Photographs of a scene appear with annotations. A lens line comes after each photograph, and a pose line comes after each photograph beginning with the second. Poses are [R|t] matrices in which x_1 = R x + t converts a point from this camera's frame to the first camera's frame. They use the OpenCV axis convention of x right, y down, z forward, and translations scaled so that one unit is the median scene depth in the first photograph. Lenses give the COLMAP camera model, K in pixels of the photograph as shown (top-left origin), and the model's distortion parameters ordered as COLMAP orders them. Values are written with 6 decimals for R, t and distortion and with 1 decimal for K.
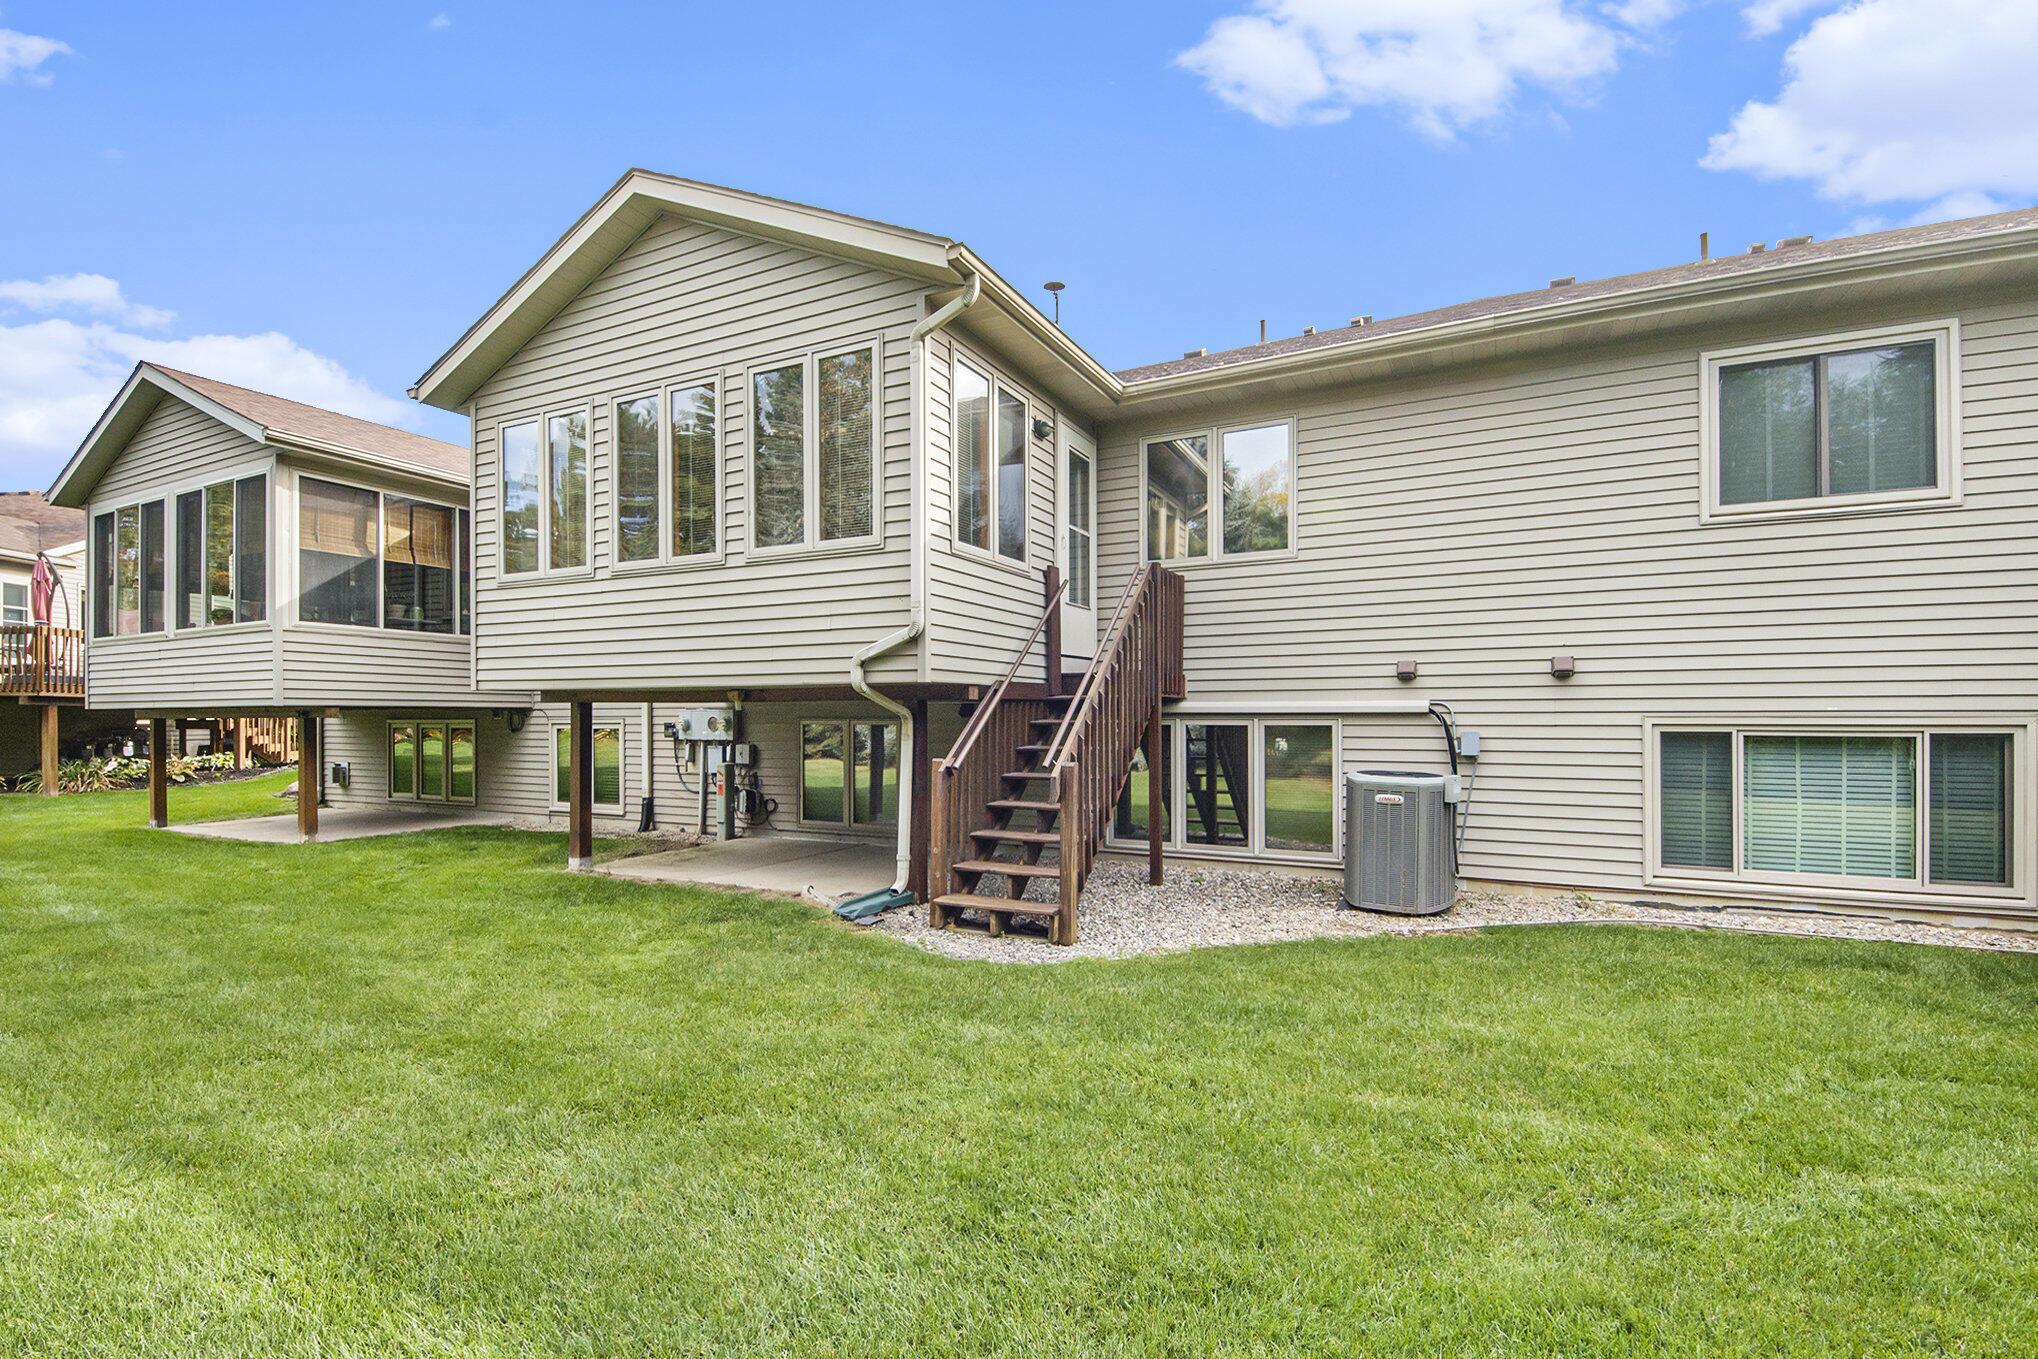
lens RADIAL K [[916.3, 0, 1022.0], [0, 916.3, 691.4], [0, 0, 1]] dist [0.001536, -0.014944]
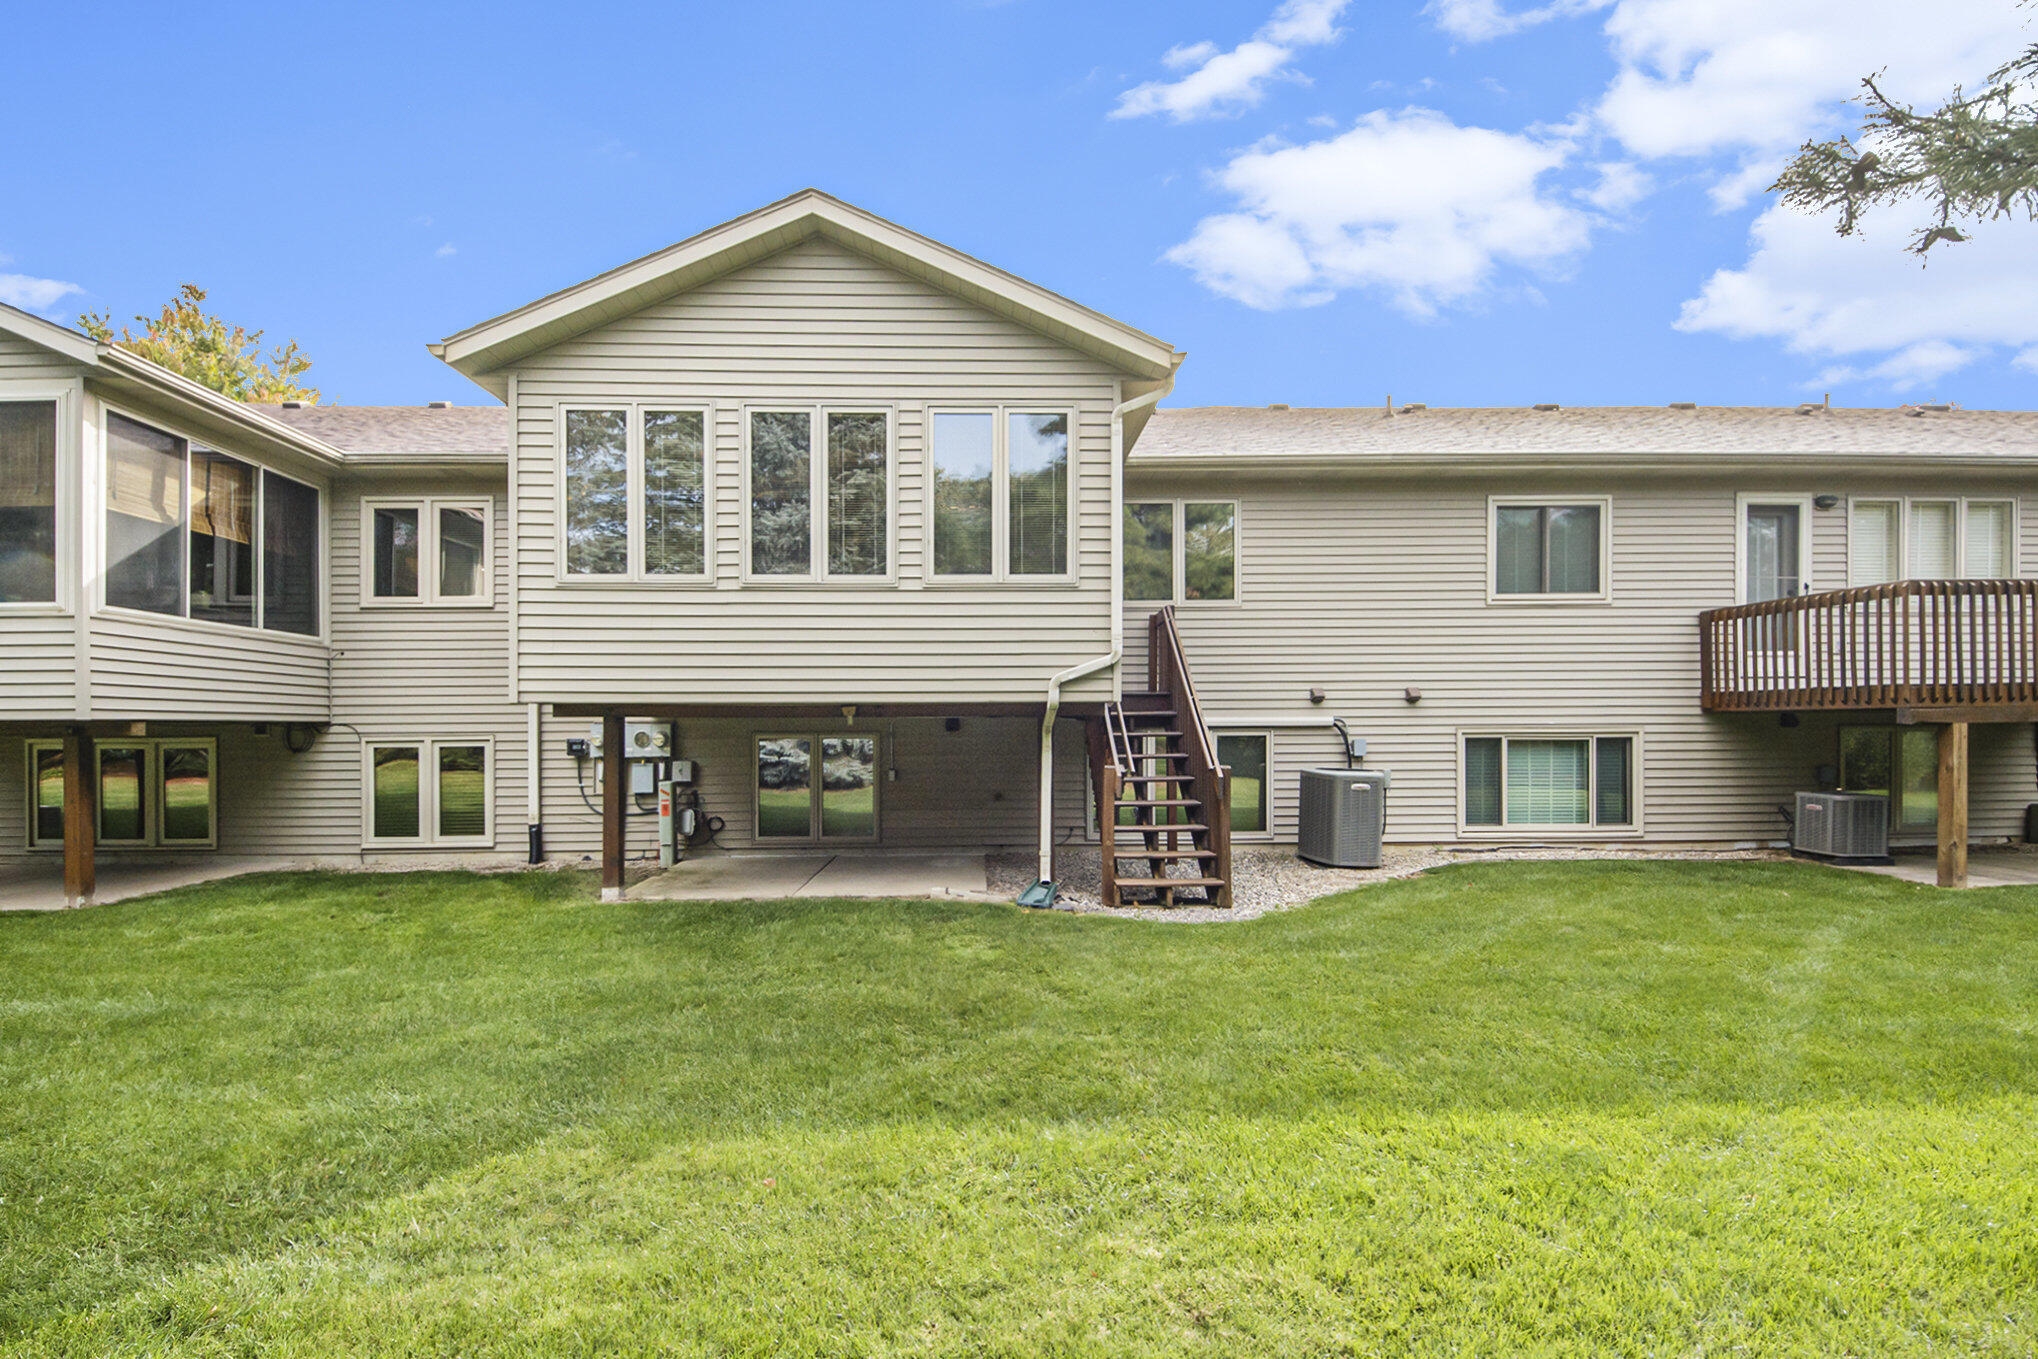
lens RADIAL K [[916.3, 0, 1022.0], [0, 916.3, 691.4], [0, 0, 1]] dist [0.001536, -0.014944]
pose [[0.877687, 0.015230, 0.478993, -0.661622], [-0.008379, 0.999830, -0.016437, -0.002165], [-0.479162, 0.010413, 0.877665, 0.004441]]
